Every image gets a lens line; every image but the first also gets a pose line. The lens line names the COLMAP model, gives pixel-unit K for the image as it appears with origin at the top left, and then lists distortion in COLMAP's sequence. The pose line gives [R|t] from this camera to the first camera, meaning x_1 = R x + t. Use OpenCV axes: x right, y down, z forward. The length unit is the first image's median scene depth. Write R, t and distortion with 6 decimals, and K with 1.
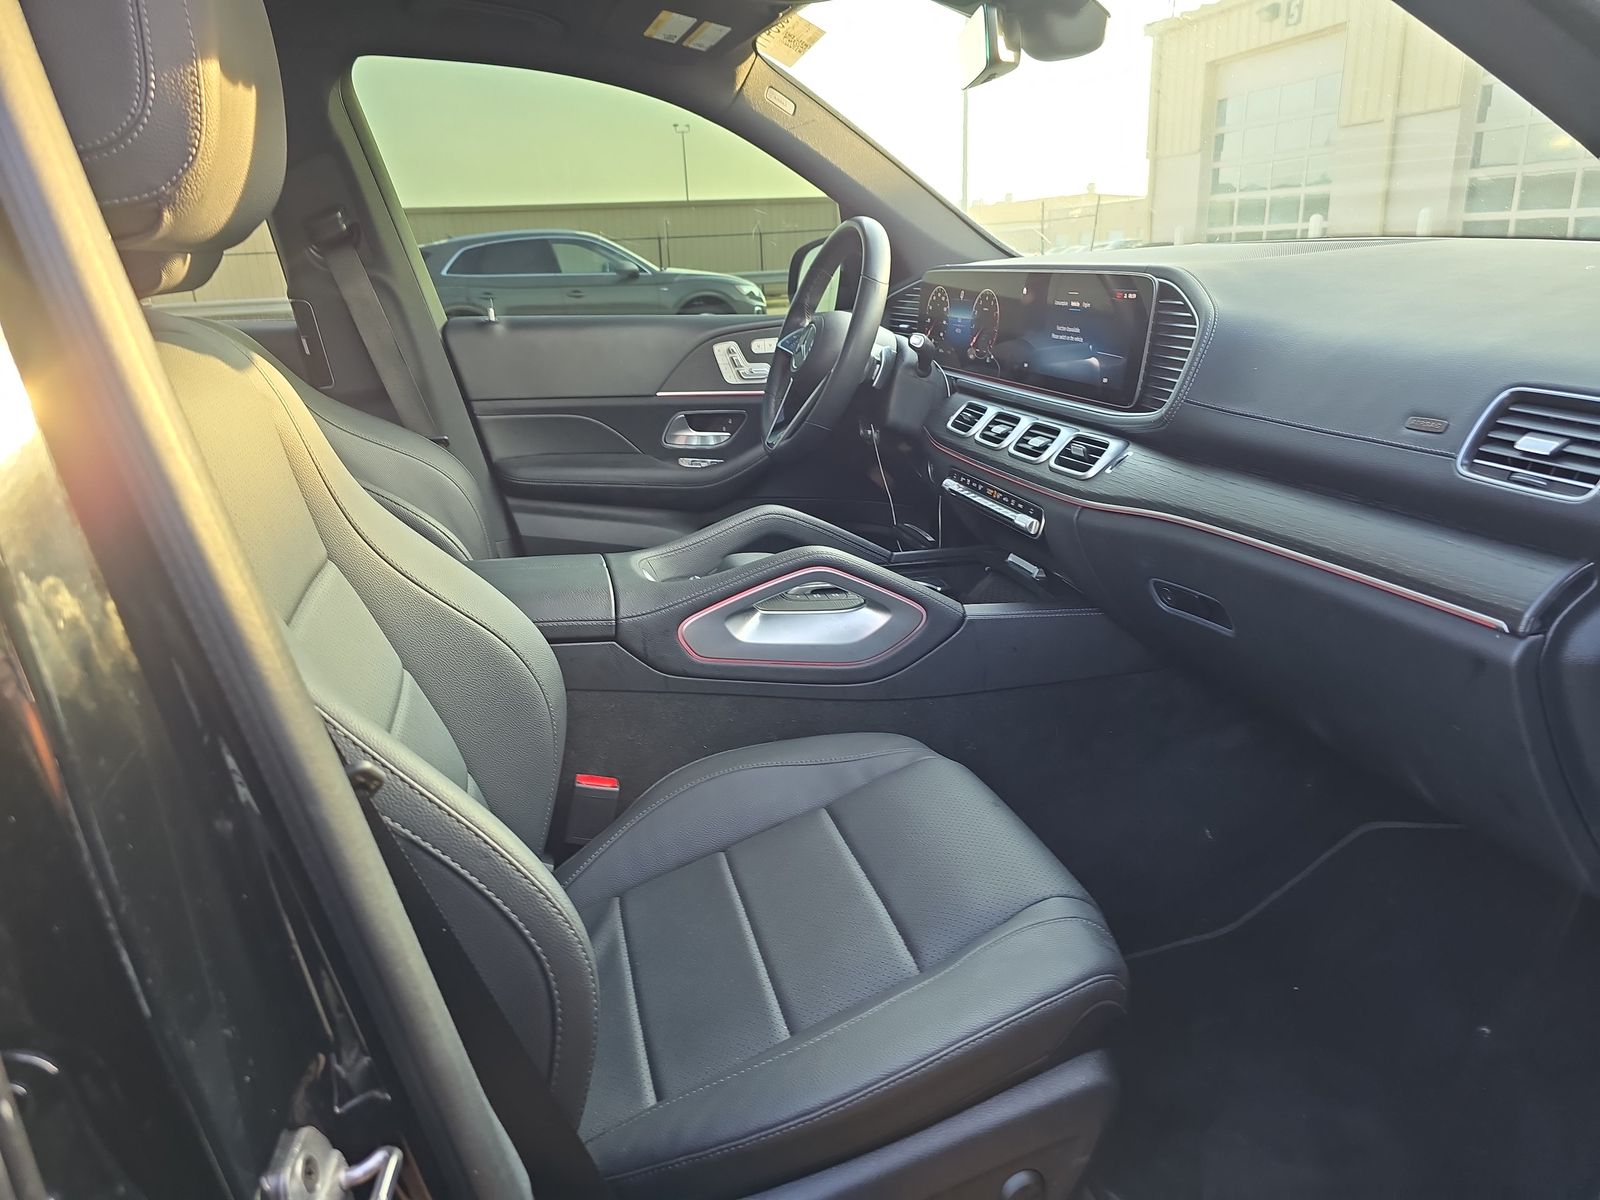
lens RADIAL K [[1073.1, 0, 800.0], [0, 1073.1, 600.0], [0, 0, 1]] dist [0.029916, -0.044907]
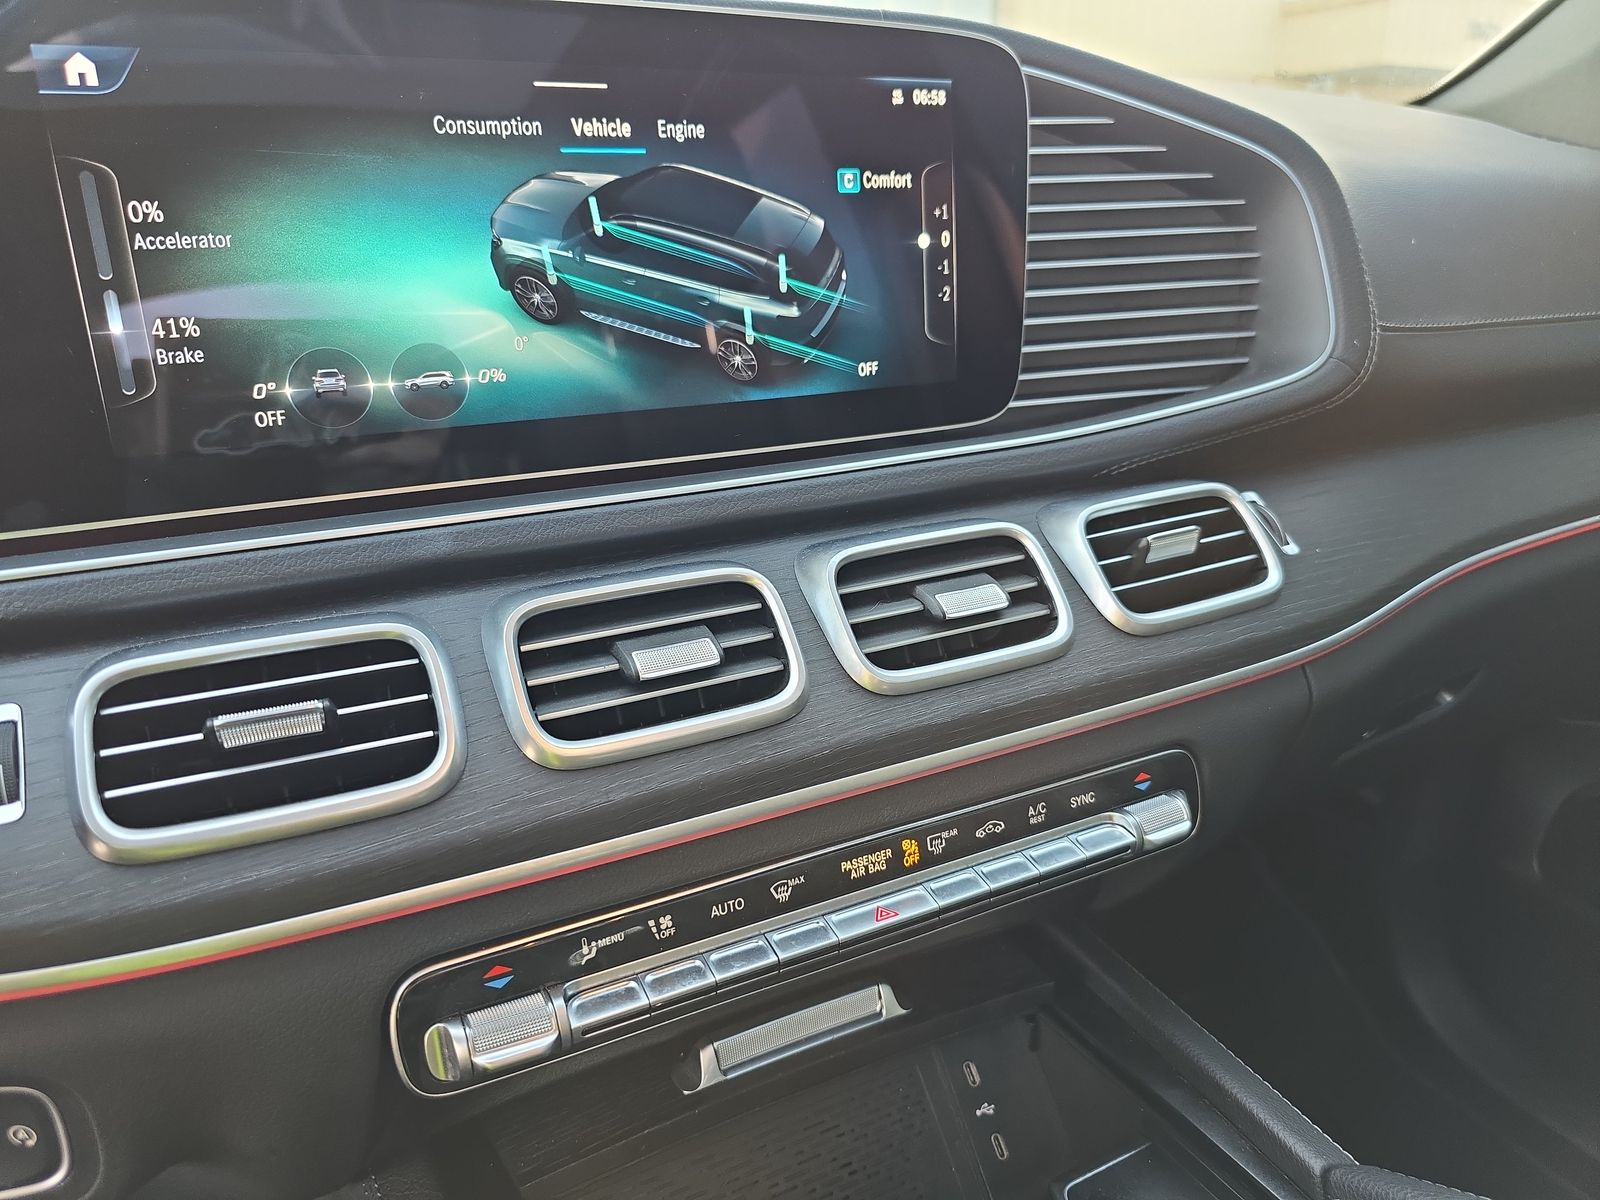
lens RADIAL K [[1073.1, 0, 800.0], [0, 1073.1, 600.0], [0, 0, 1]] dist [0.029916, -0.044907]
pose [[-0.206336, -0.380450, 0.901489, -0.035776], [0.282357, 0.858971, 0.427133, -0.286779], [-0.936856, 0.342675, -0.069814, 1.056572]]
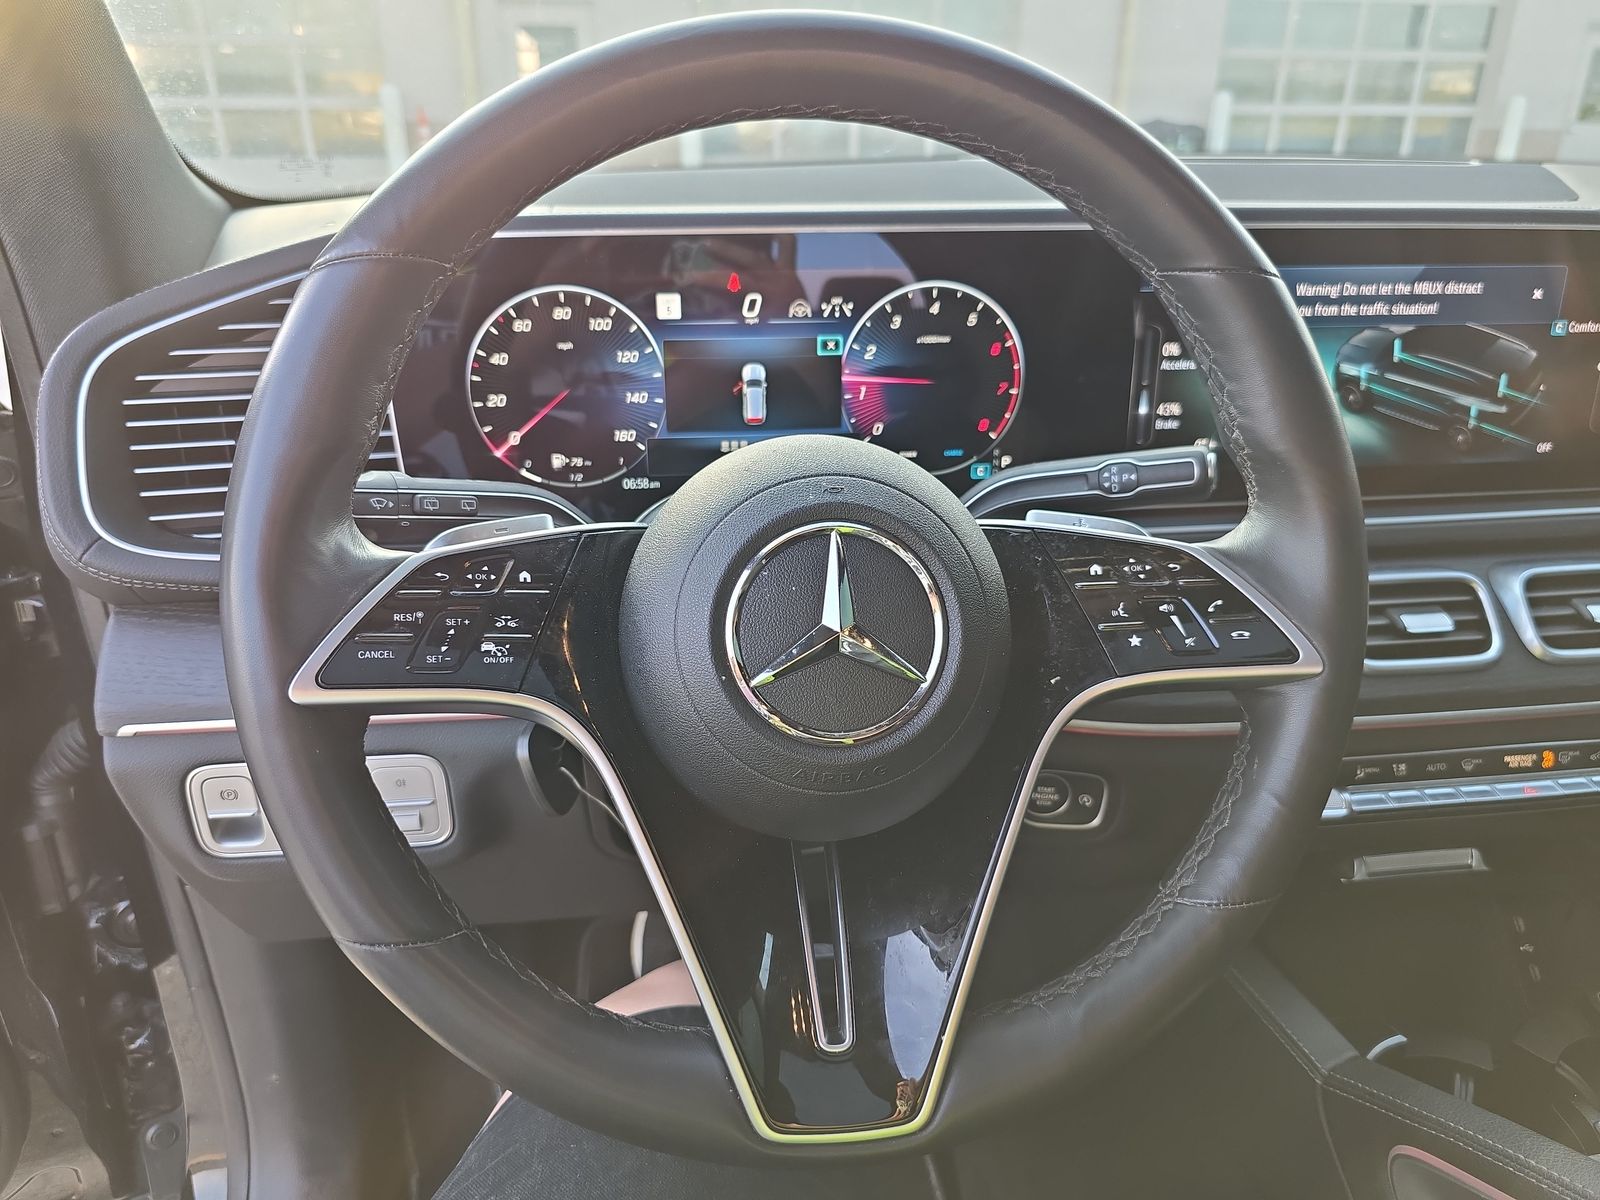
lens RADIAL K [[1073.1, 0, 800.0], [0, 1073.1, 600.0], [0, 0, 1]] dist [0.029916, -0.044907]
pose [[0.131733, -0.444669, 0.885955, -0.226908], [0.289202, 0.872102, 0.394715, -0.430884], [-0.948161, 0.204223, 0.243484, 1.204149]]
